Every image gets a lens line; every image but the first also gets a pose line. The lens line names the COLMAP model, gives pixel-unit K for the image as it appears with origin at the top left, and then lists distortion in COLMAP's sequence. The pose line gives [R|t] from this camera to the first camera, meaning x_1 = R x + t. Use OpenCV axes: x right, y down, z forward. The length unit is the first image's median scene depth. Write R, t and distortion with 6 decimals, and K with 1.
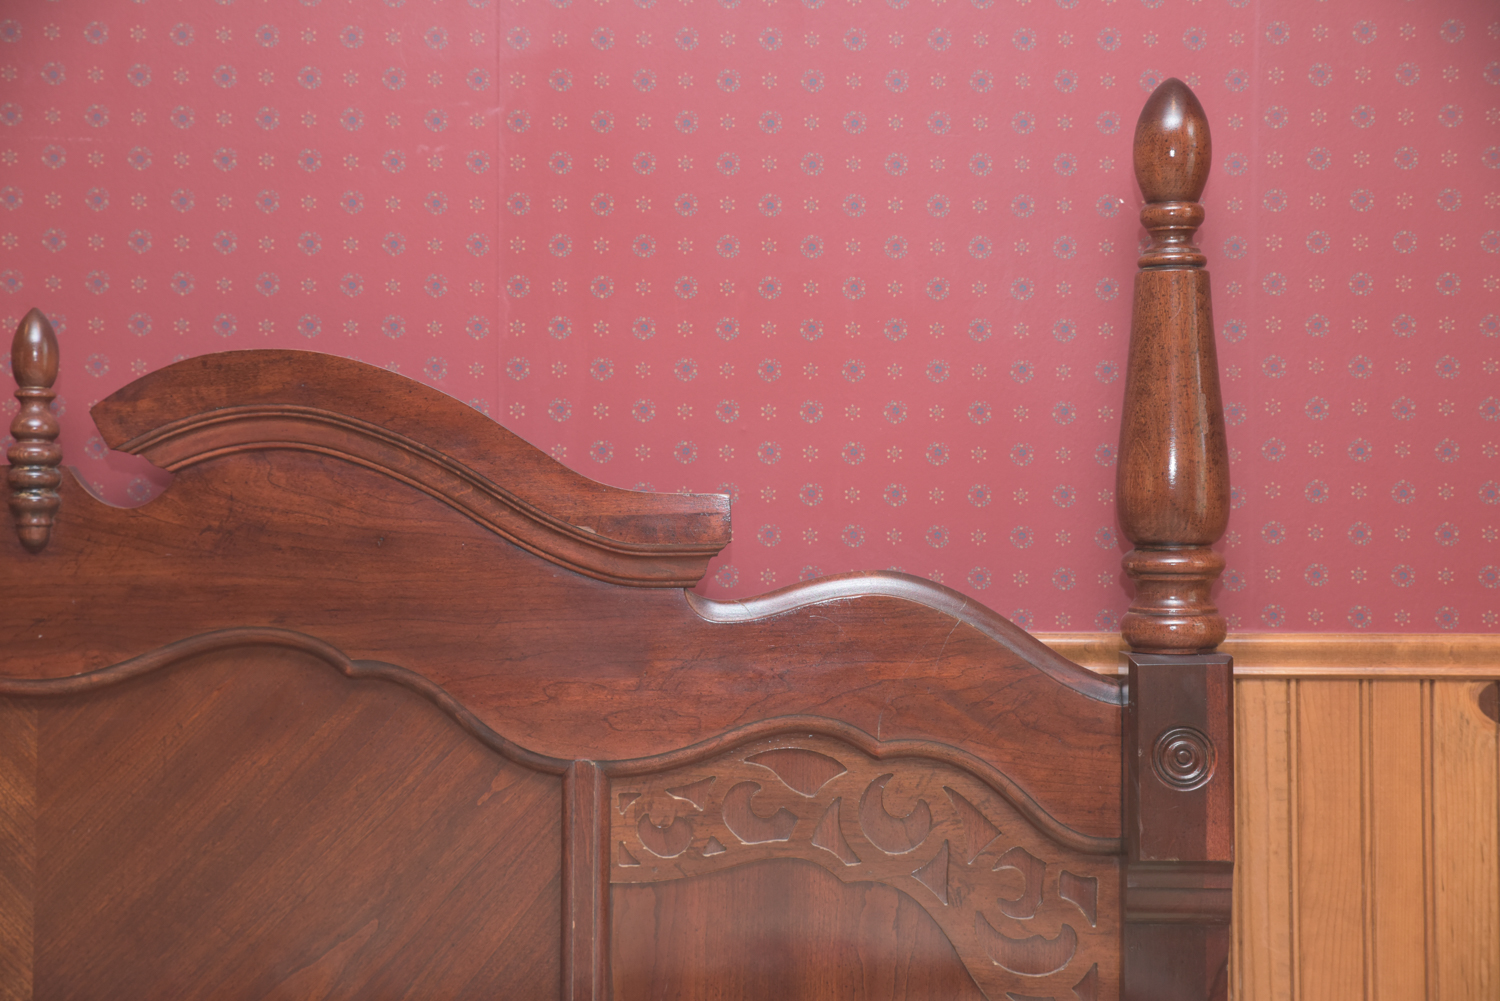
lens RADIAL K [[2512.0, 0, 734.6], [0, 2512.0, 494.9], [0, 0, 1]] dist [0.135858, 0.000000]
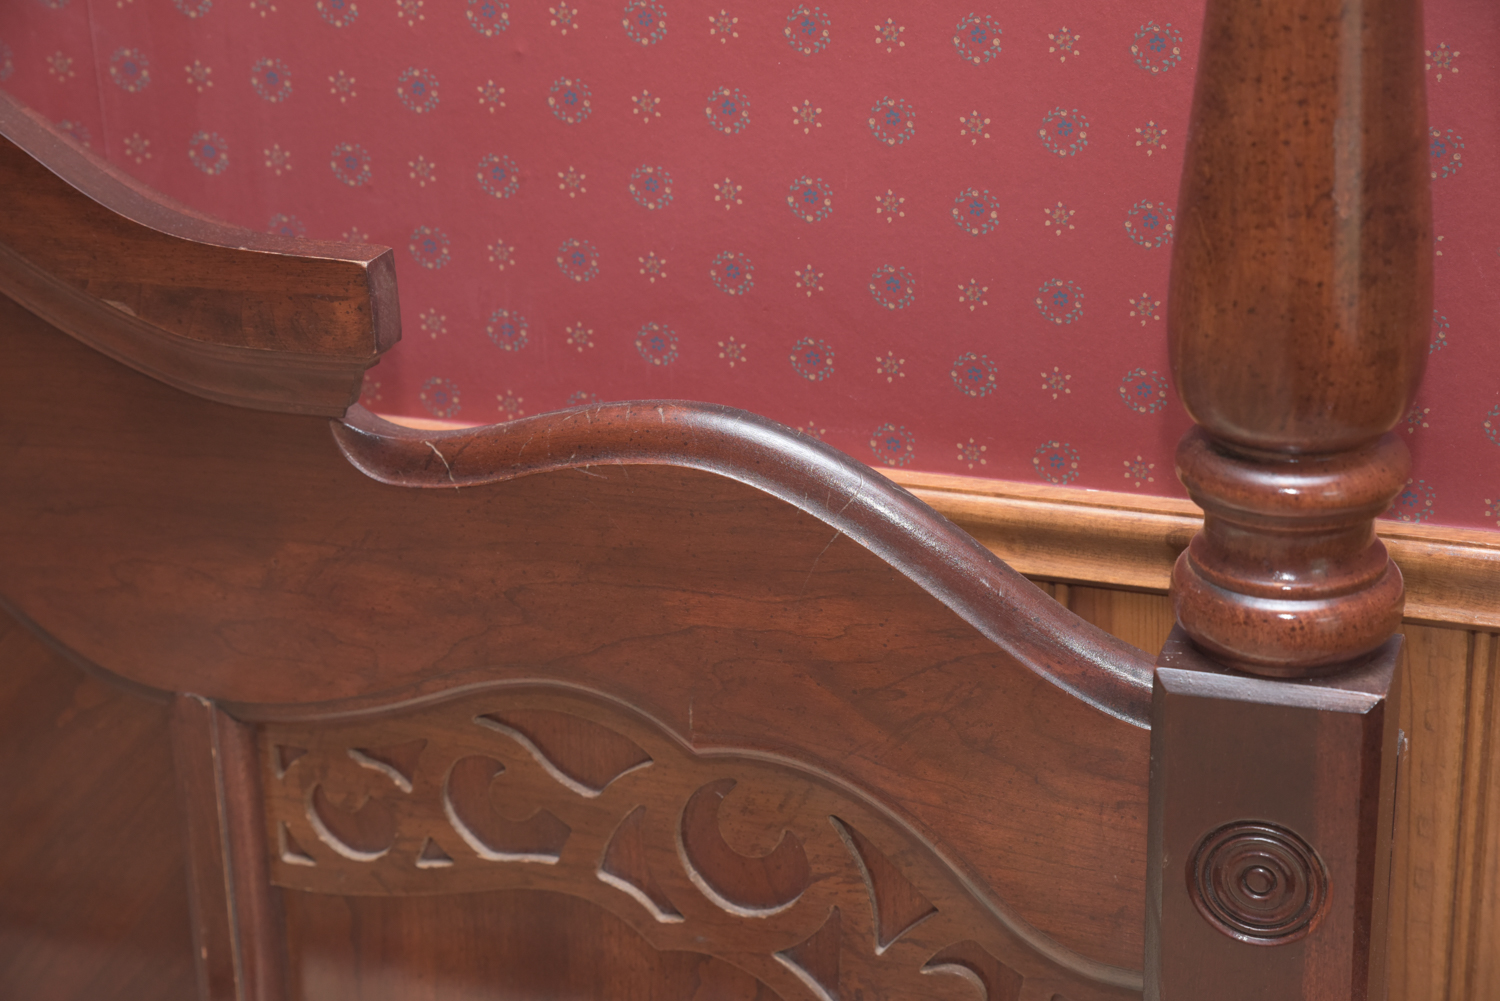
lens RADIAL K [[2631.8, 0, 735.7], [0, 2631.8, 489.4], [0, 0, 1]] dist [0.138150, 0.000000]
pose [[0.945005, 0.093849, -0.313303, 0.227074], [0.029522, 0.929557, 0.367495, -0.143357], [0.325722, -0.356533, 0.875665, 0.549508]]
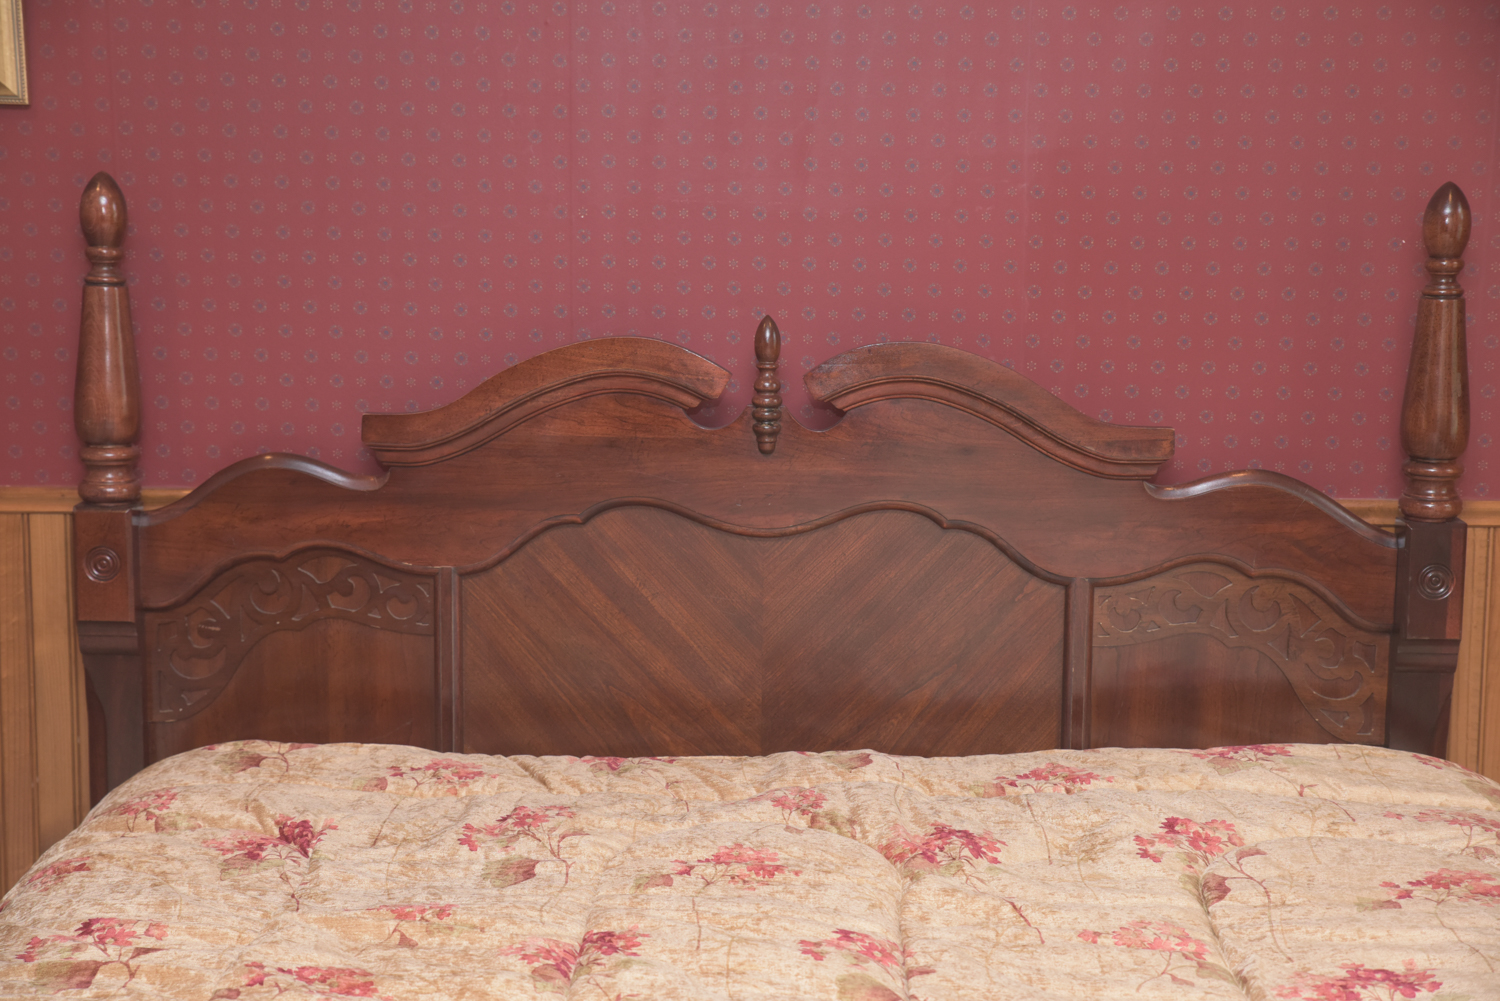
lens RADIAL K [[2313.2, 0, 741.9], [0, 2313.2, 495.3], [0, 0, 1]] dist [0.117975, 0.000000]
pose [[0.999986, 0.005229, -0.000045, -0.293142], [-0.005151, 0.986616, 0.162978, -0.209495], [0.000897, -0.162976, 0.986630, -0.566882]]
